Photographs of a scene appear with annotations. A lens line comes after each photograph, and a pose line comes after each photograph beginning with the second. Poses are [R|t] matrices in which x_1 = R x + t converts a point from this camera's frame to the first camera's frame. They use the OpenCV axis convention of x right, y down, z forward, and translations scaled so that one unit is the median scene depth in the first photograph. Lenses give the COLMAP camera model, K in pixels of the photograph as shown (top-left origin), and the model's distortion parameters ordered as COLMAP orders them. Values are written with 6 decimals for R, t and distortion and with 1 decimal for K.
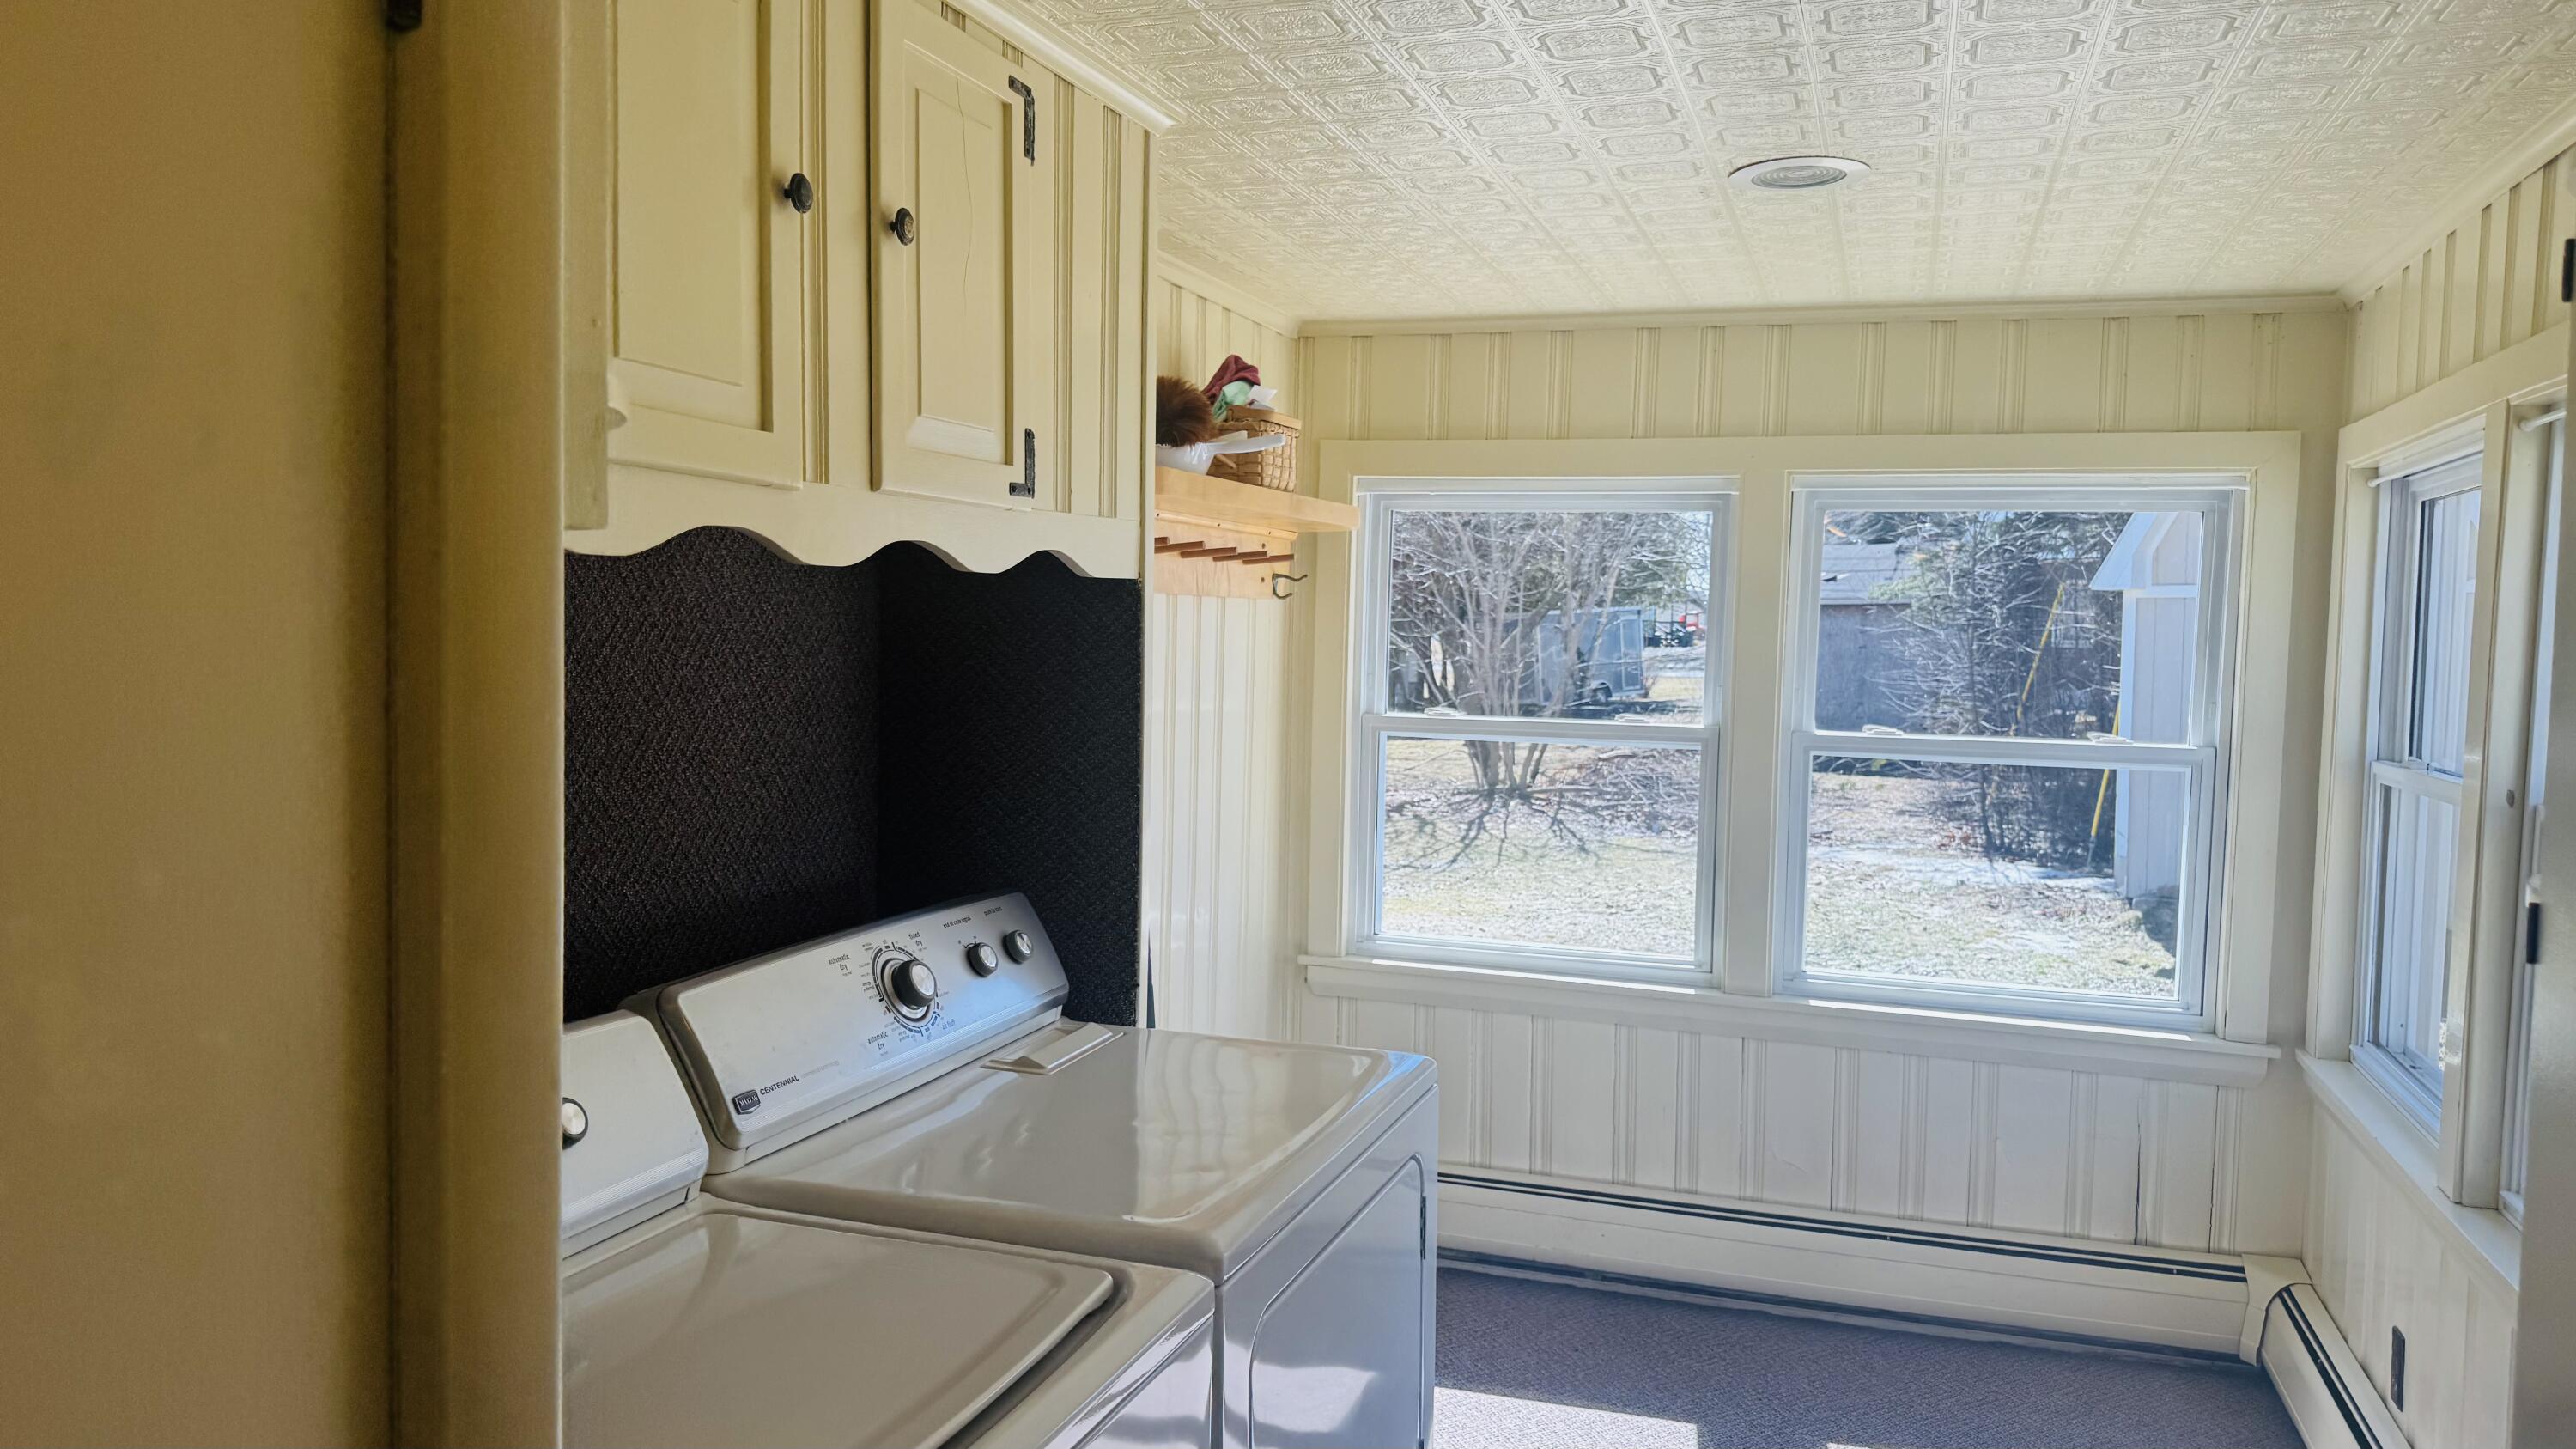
lens RADIAL K [[1896.4, 0, 1268.9], [0, 1896.4, 766.9], [0, 0, 1]] dist [0.198306, -0.364671]
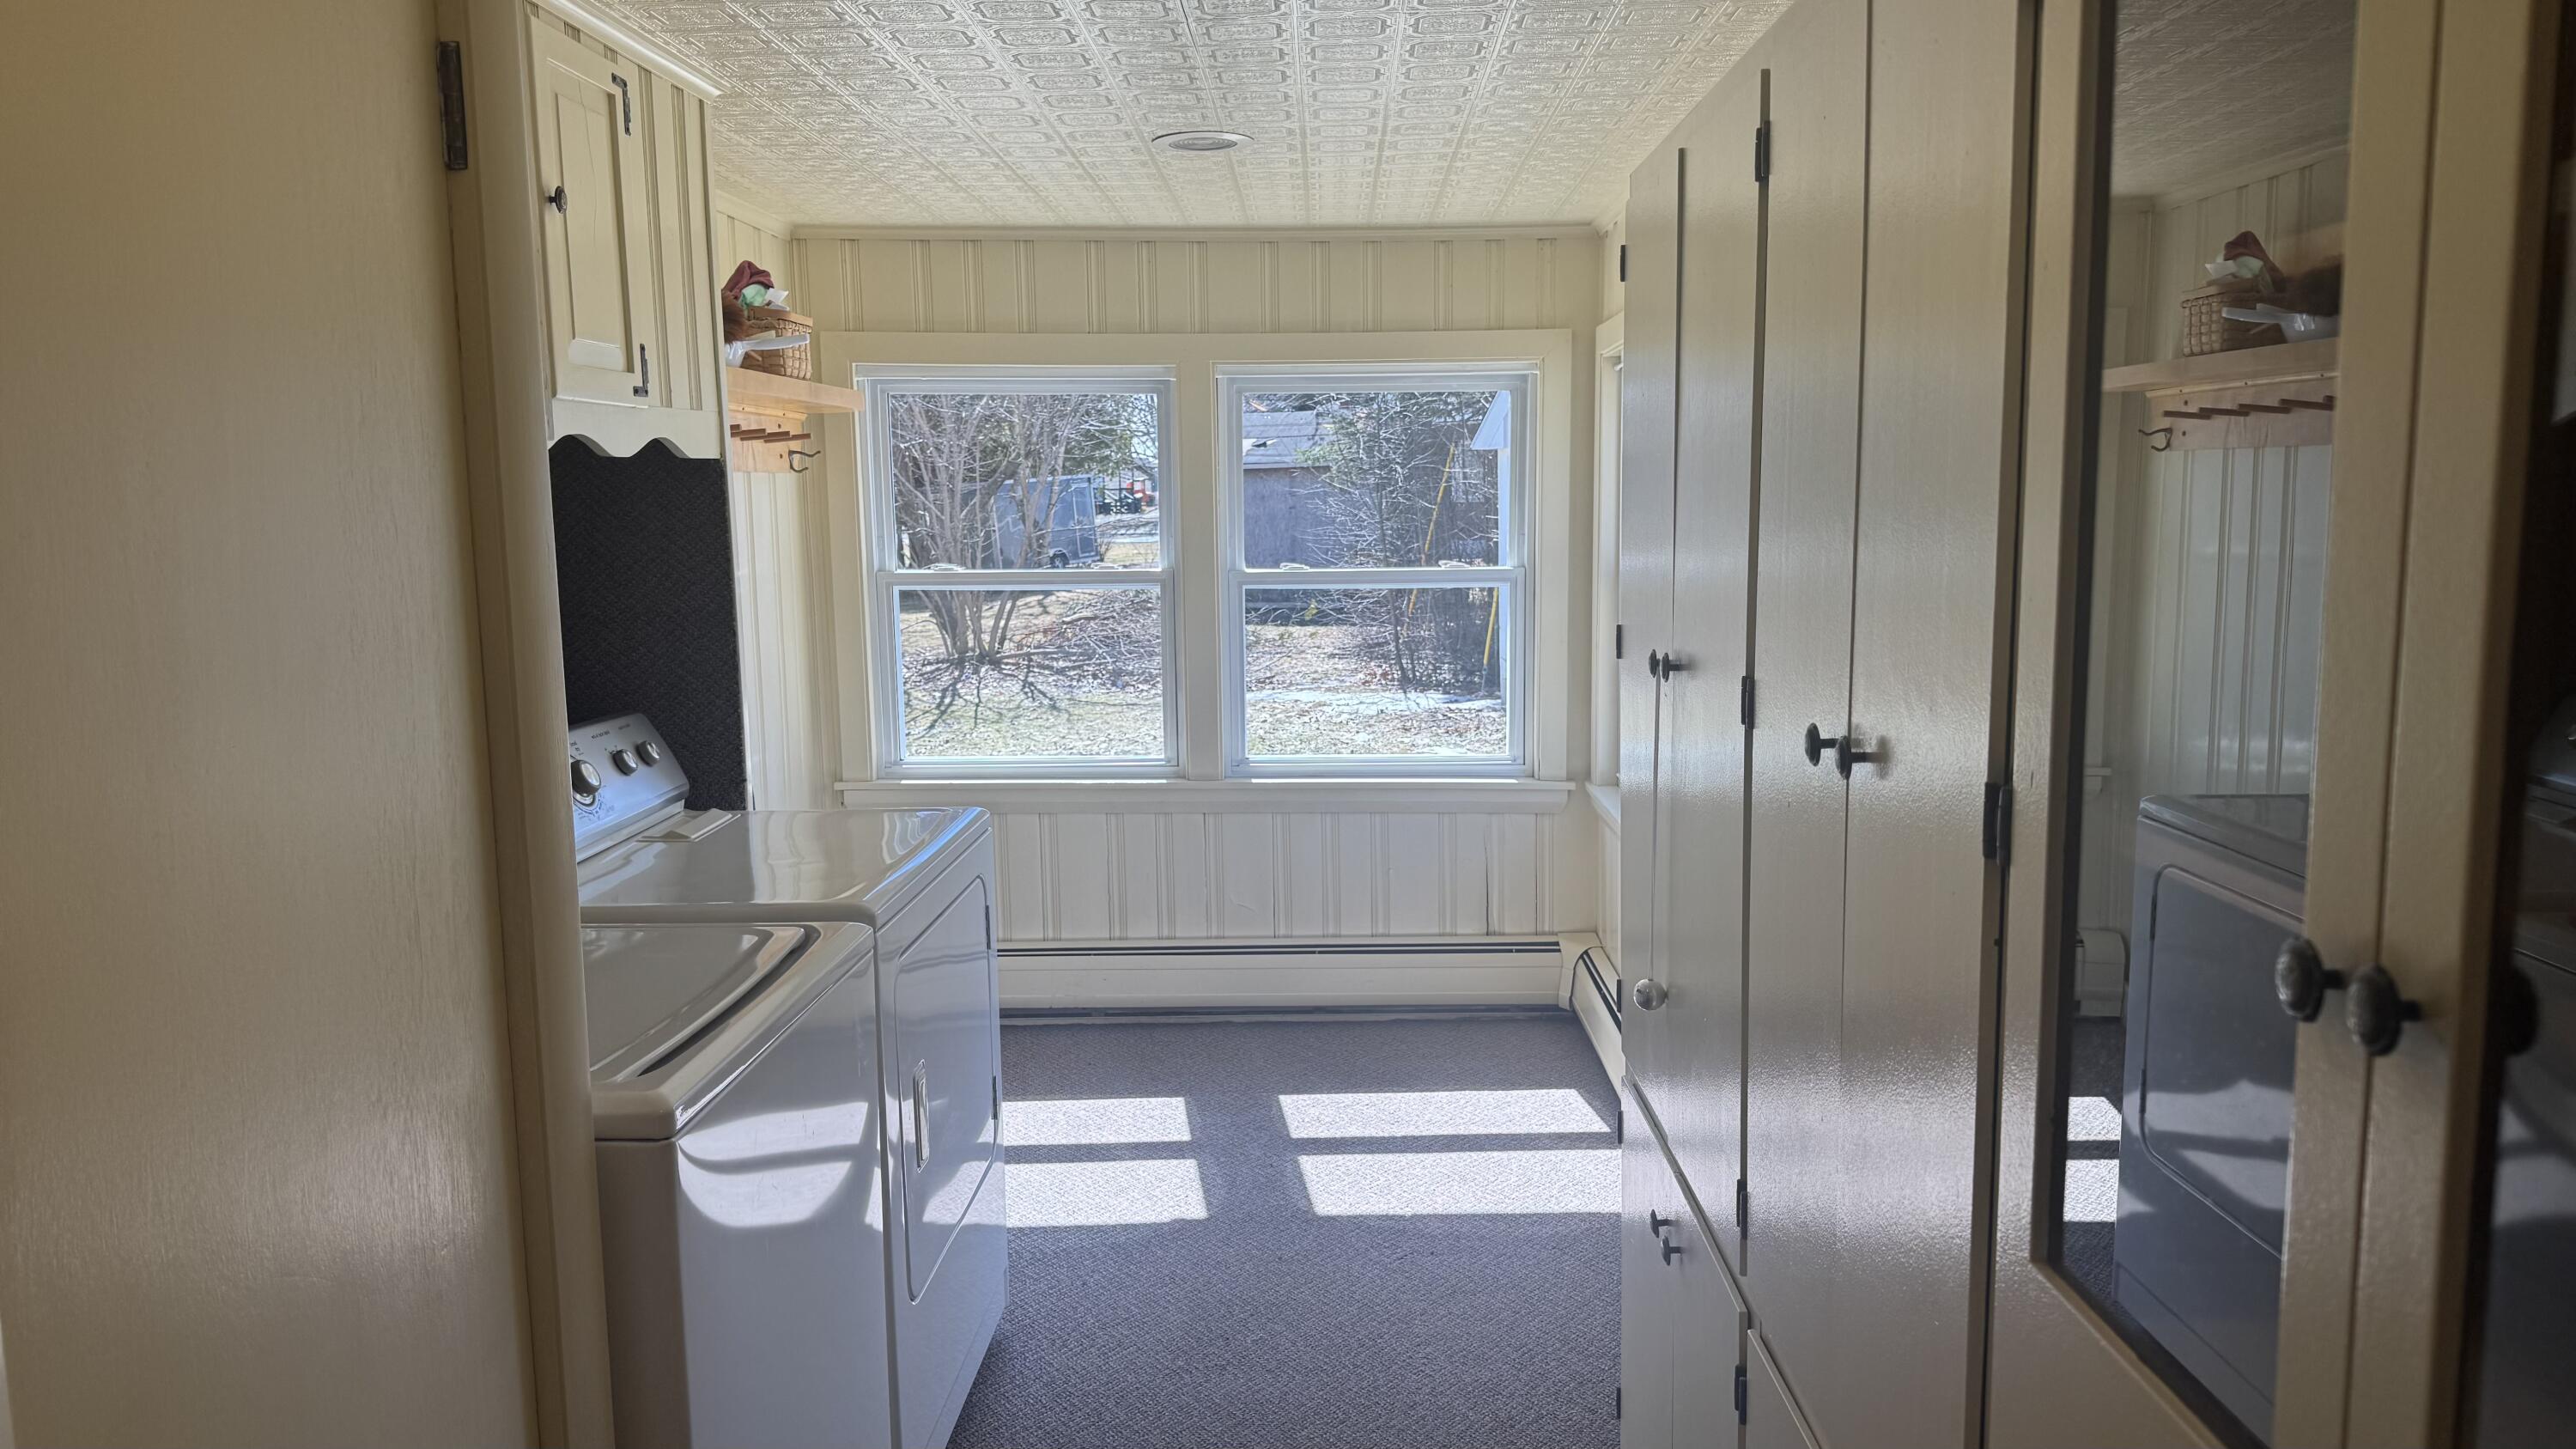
lens RADIAL K [[1896.4, 0, 1268.9], [0, 1896.4, 766.9], [0, 0, 1]] dist [0.198306, -0.364671]
pose [[0.959272, -0.072201, 0.273100, -0.049586], [0.053803, 0.995785, 0.074275, 0.017279], [-0.277312, -0.056556, 0.959114, -0.199976]]
